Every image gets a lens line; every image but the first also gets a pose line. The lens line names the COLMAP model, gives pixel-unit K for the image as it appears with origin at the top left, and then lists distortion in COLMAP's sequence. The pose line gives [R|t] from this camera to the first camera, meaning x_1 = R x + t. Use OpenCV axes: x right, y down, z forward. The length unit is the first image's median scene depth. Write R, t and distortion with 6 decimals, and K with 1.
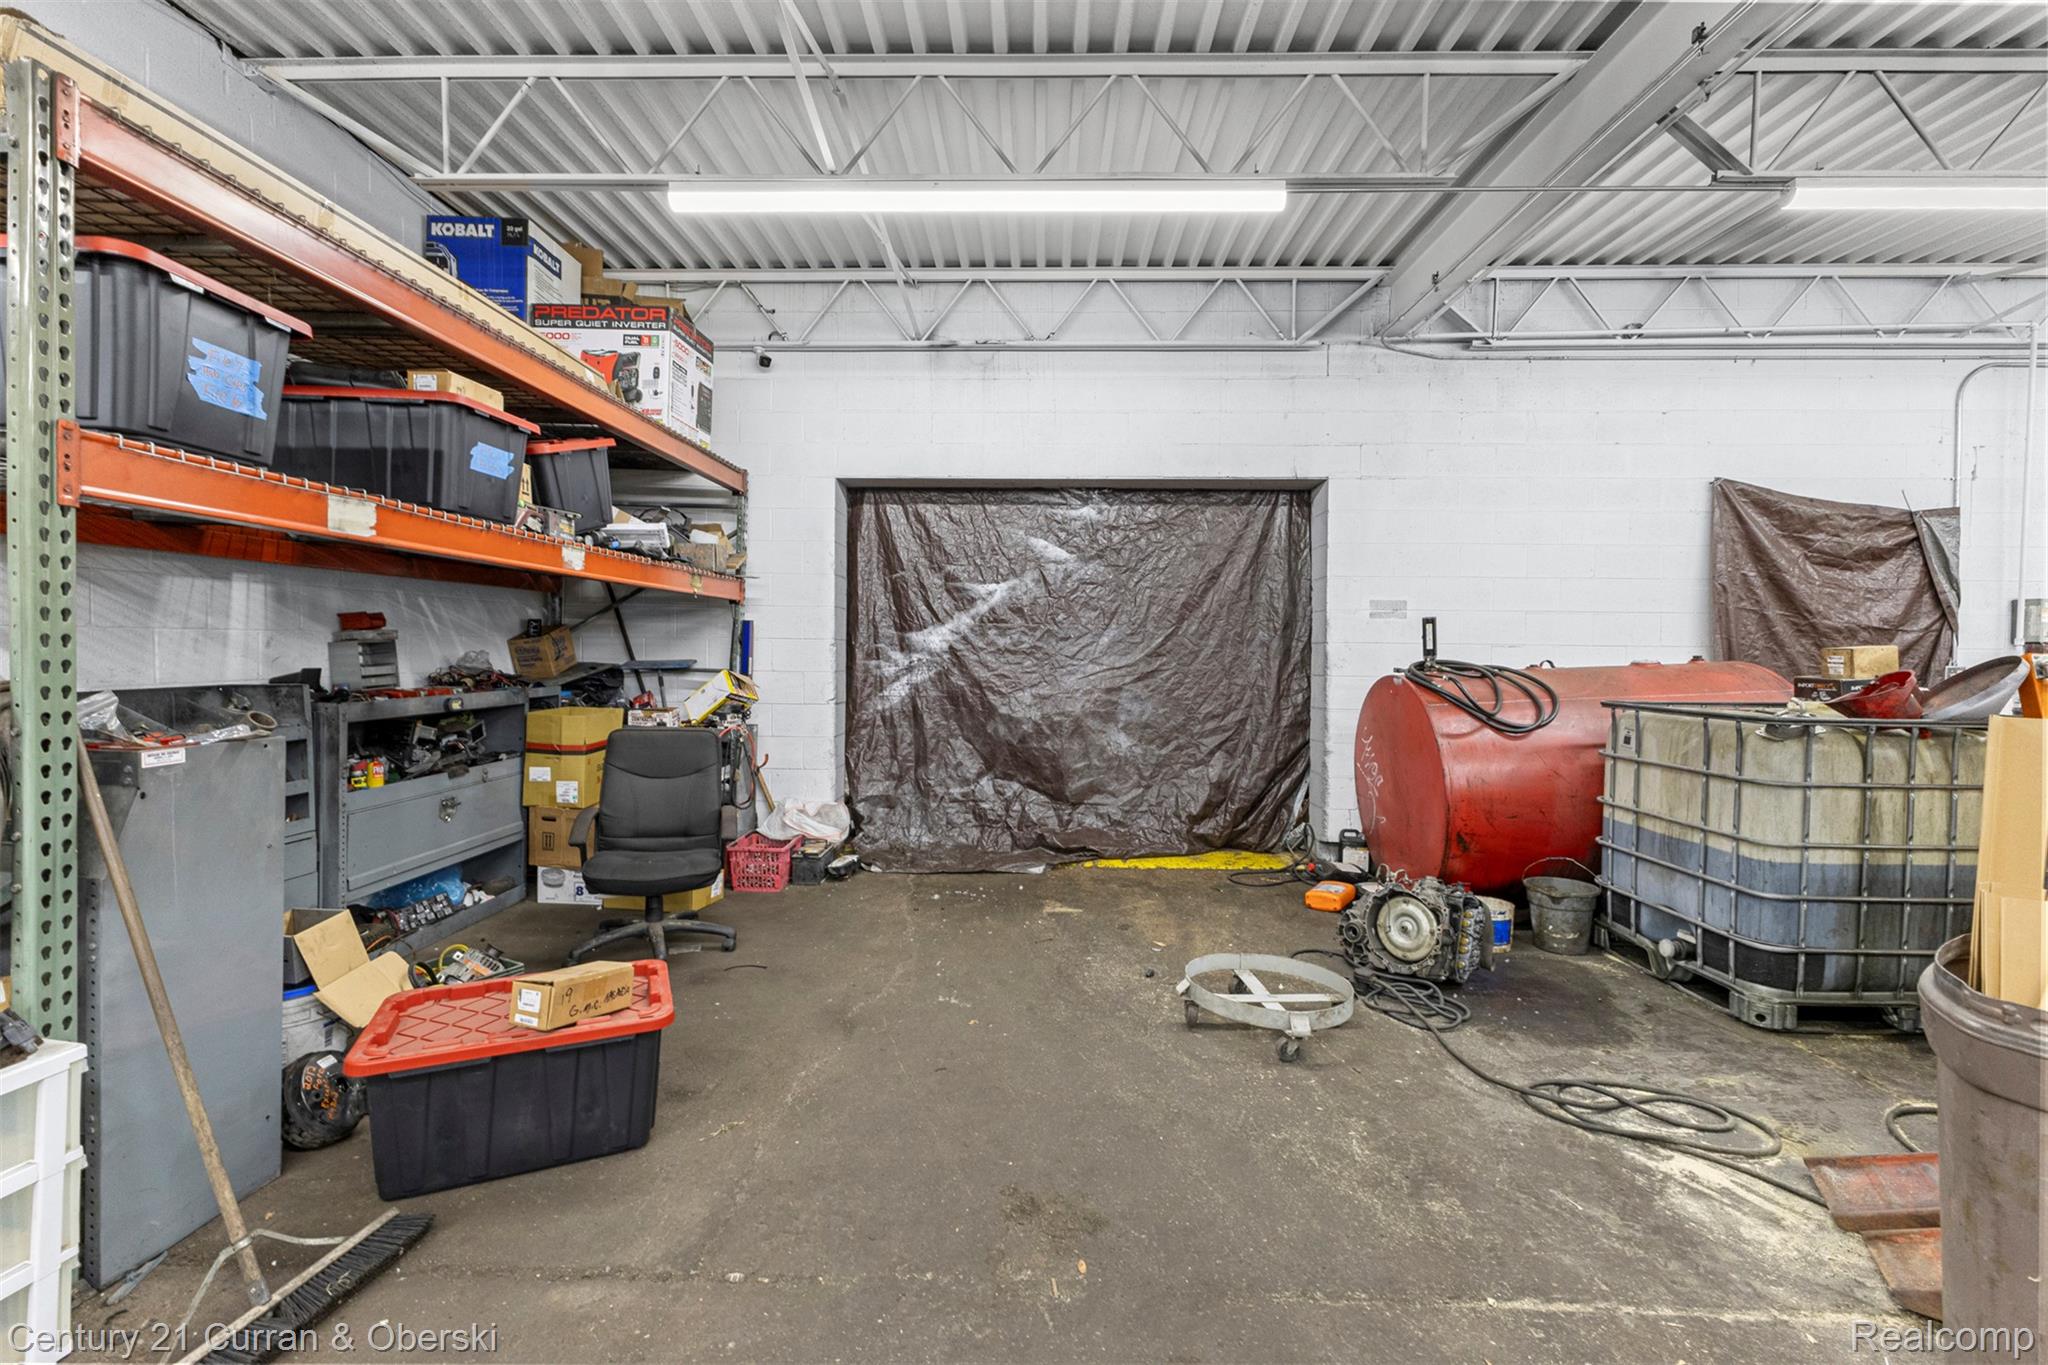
lens RADIAL K [[869.7, 0, 1017.8], [0, 869.7, 674.7], [0, 0, 1]] dist [-0.000239, -0.001137]
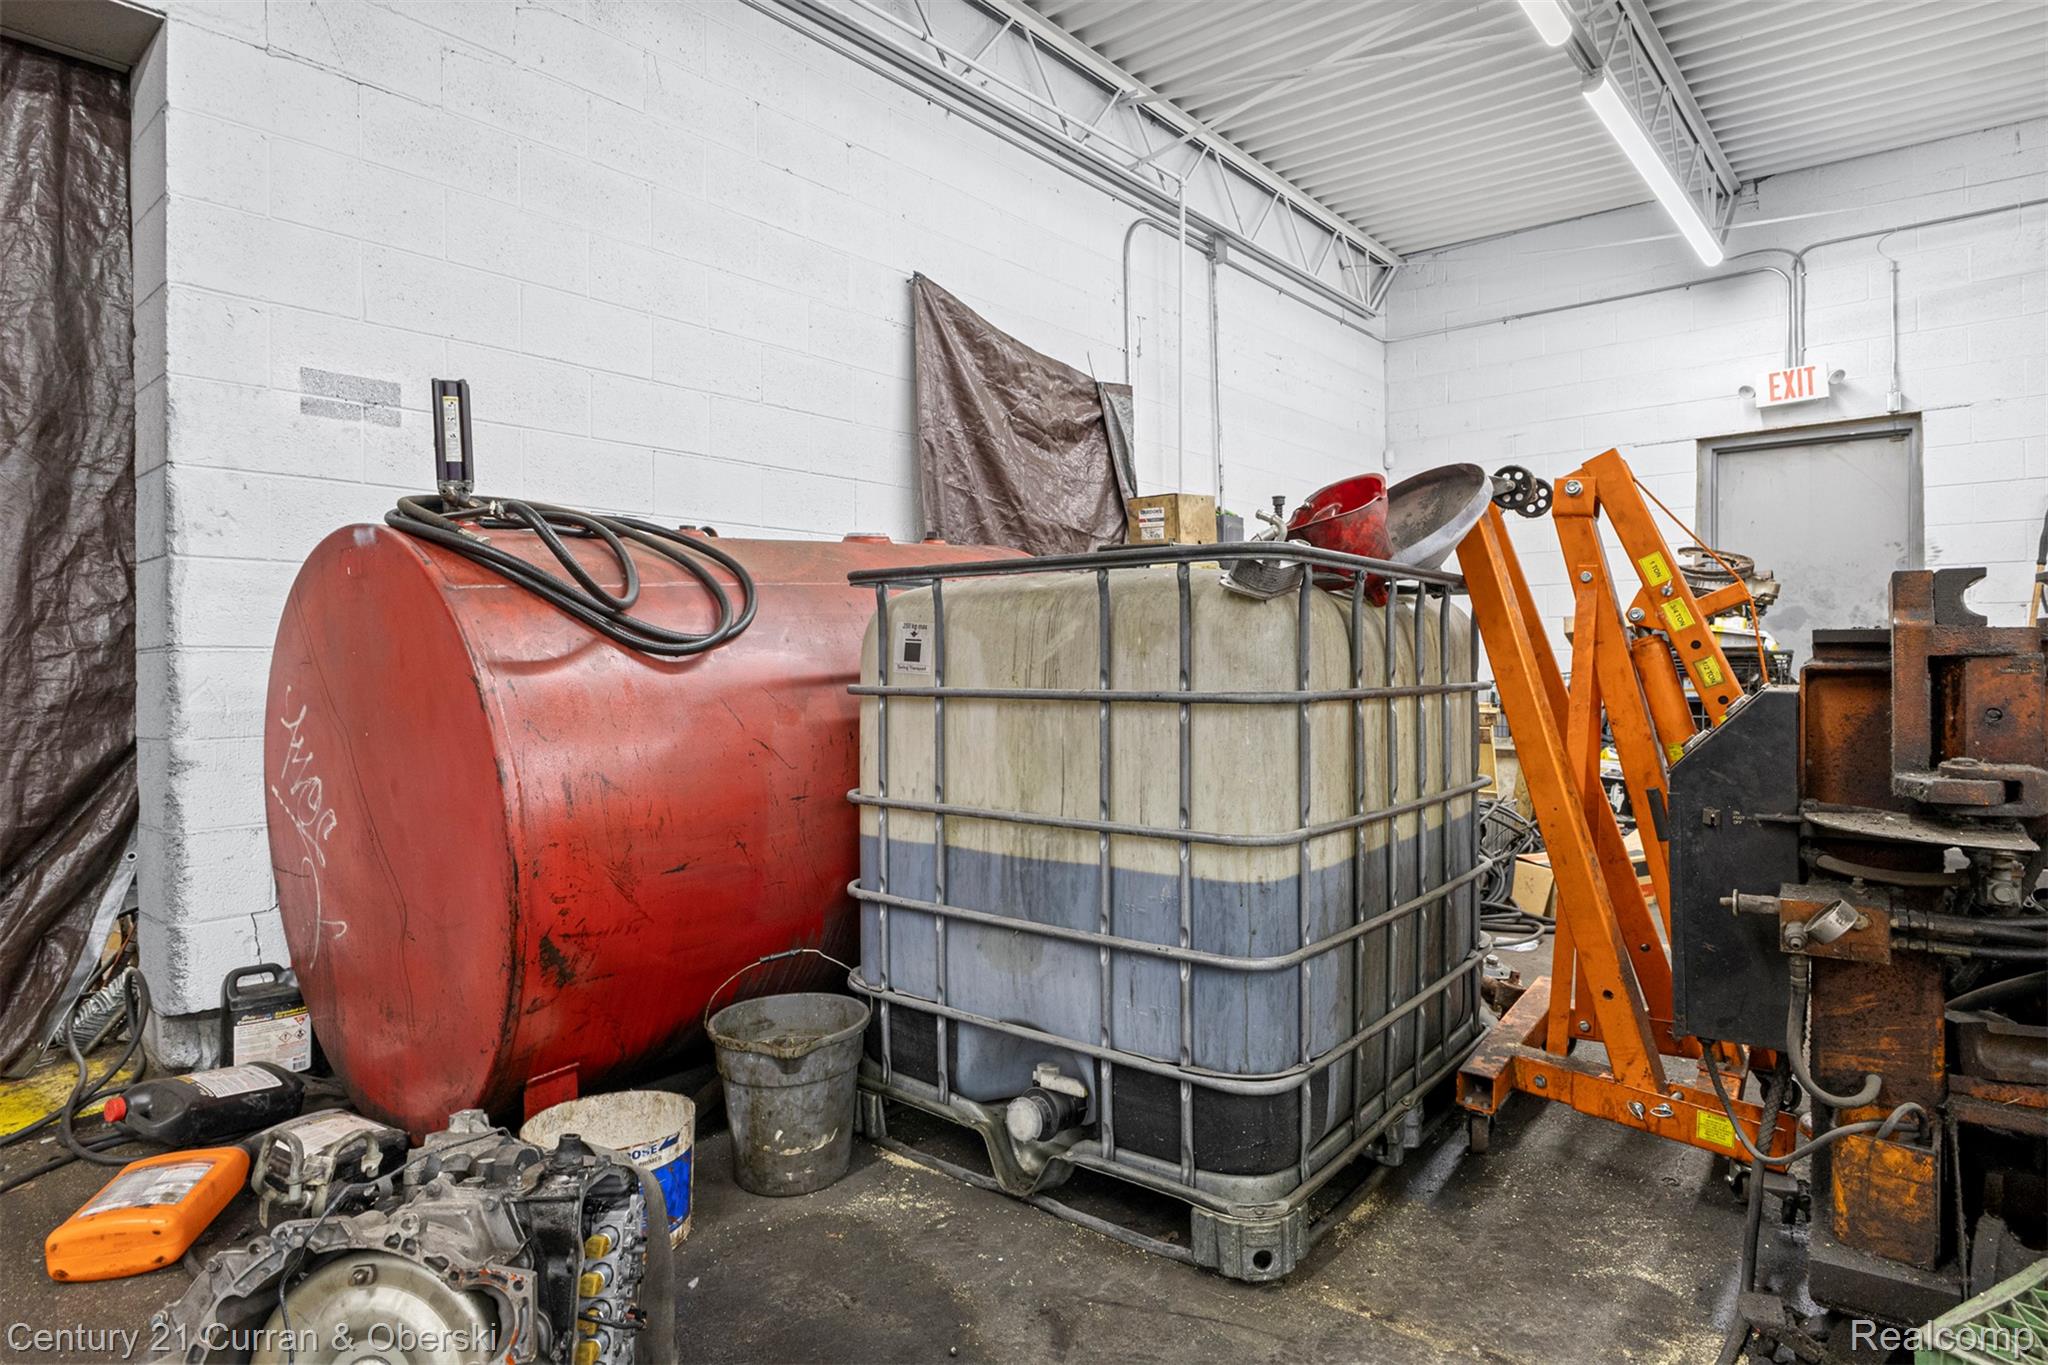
lens RADIAL K [[1116.8, 0, 1022.7], [0, 1116.8, 651.7], [0, 0, 1]] dist [-0.000432, -0.002236]
pose [[0.624870, -0.009158, 0.780675, 0.278202], [0.036366, 0.999187, -0.017387, 0.081541], [-0.779881, 0.039255, 0.624696, 0.566987]]
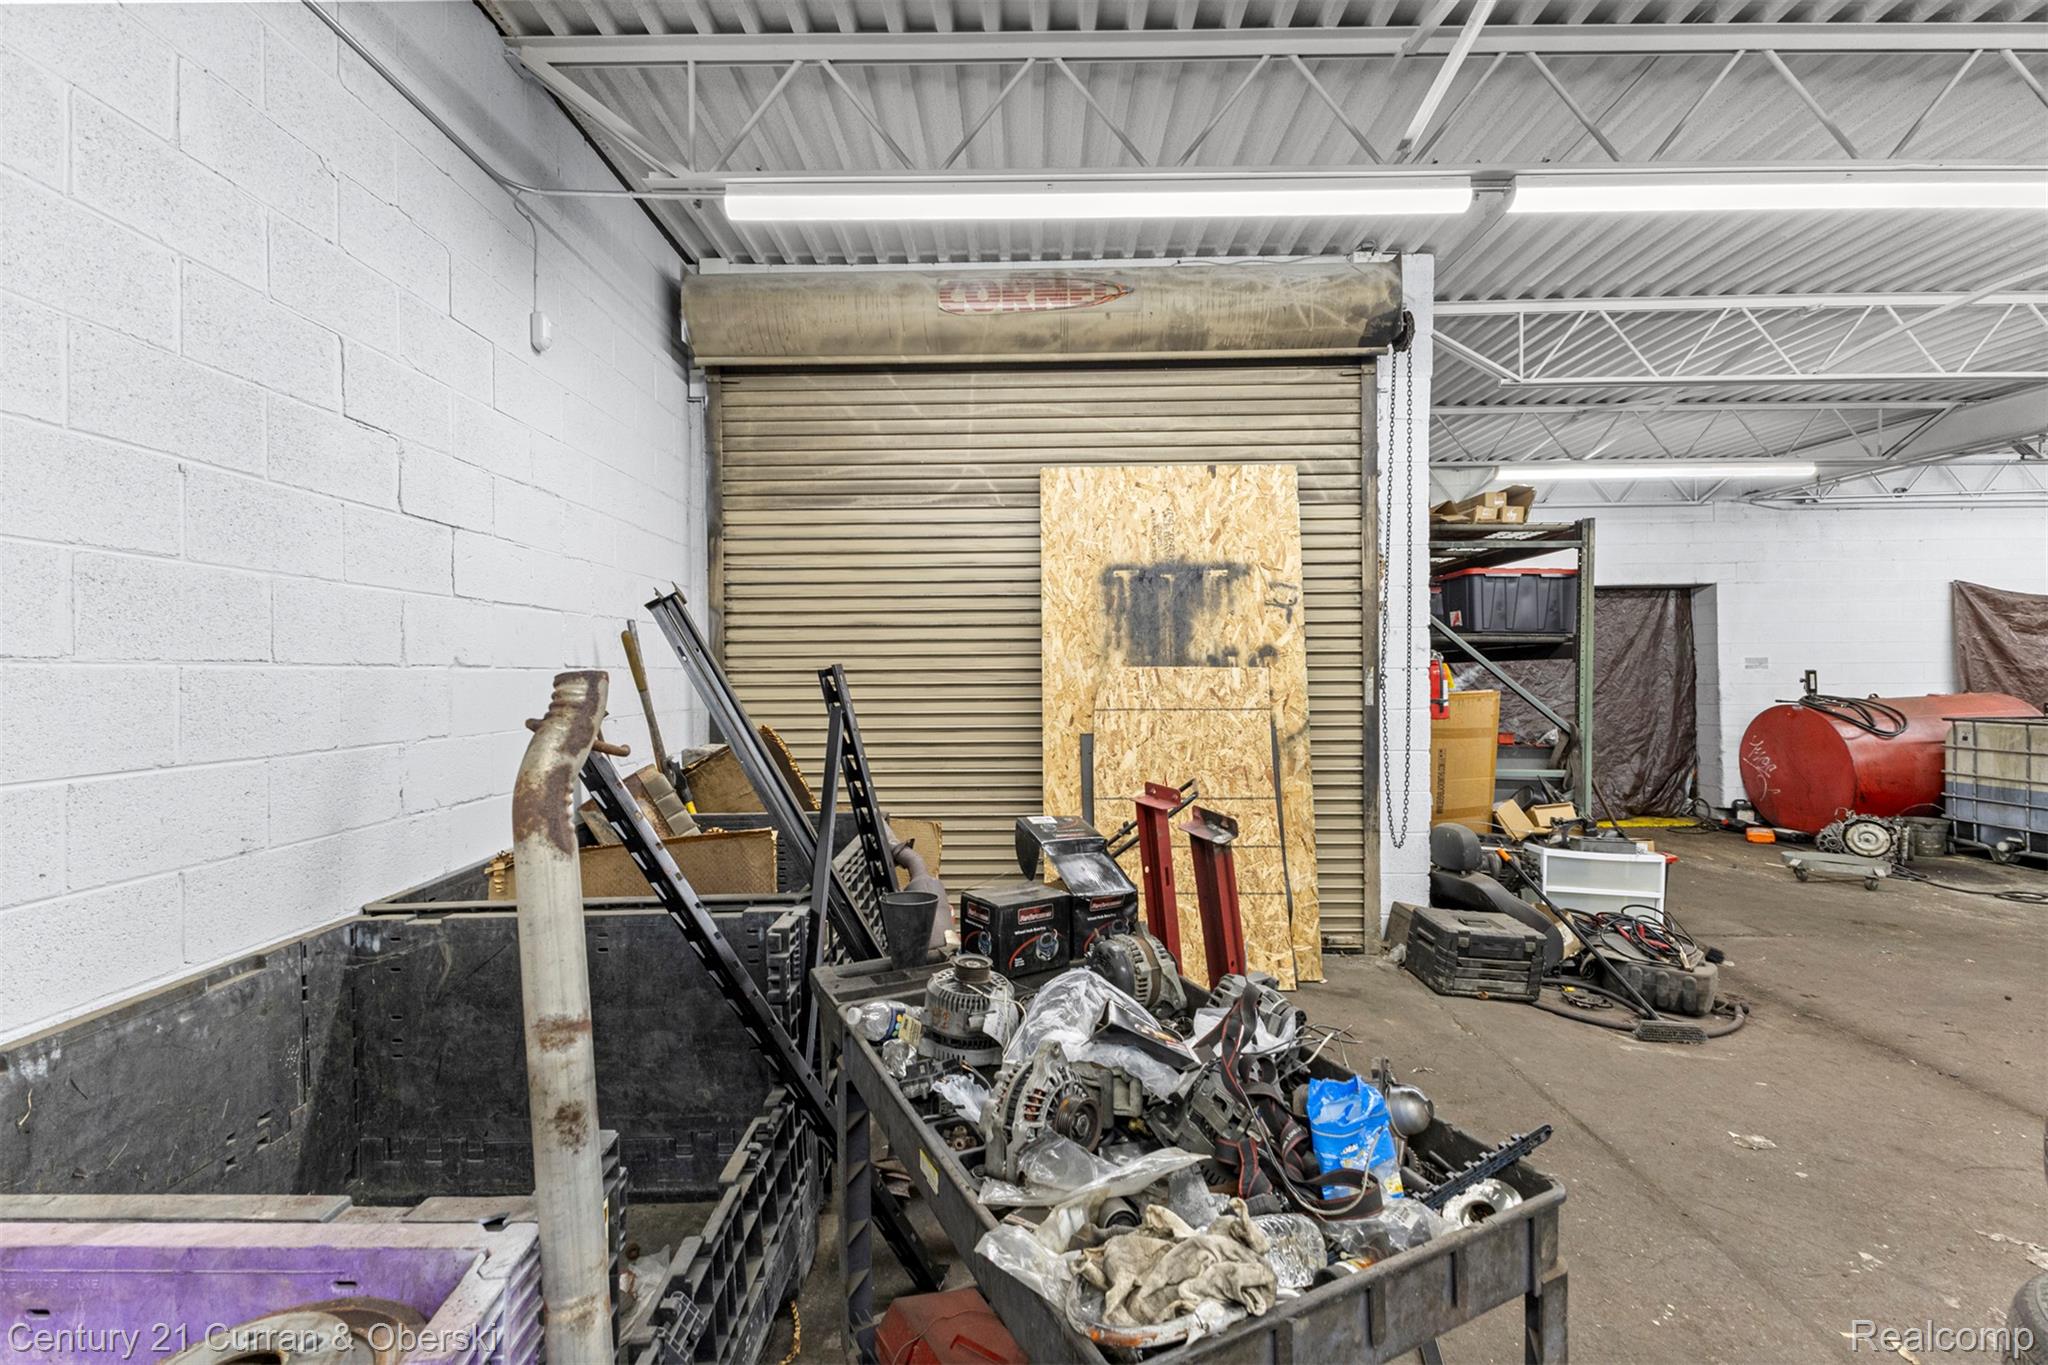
lens RADIAL K [[869.7, 0, 1017.8], [0, 869.7, 674.7], [0, 0, 1]] dist [-0.000239, -0.001137]
pose [[0.999776, -0.018586, 0.010083, -1.258857], [0.018857, 0.999445, -0.027474, -0.045436], [-0.009567, 0.027658, 0.999572, -0.790148]]
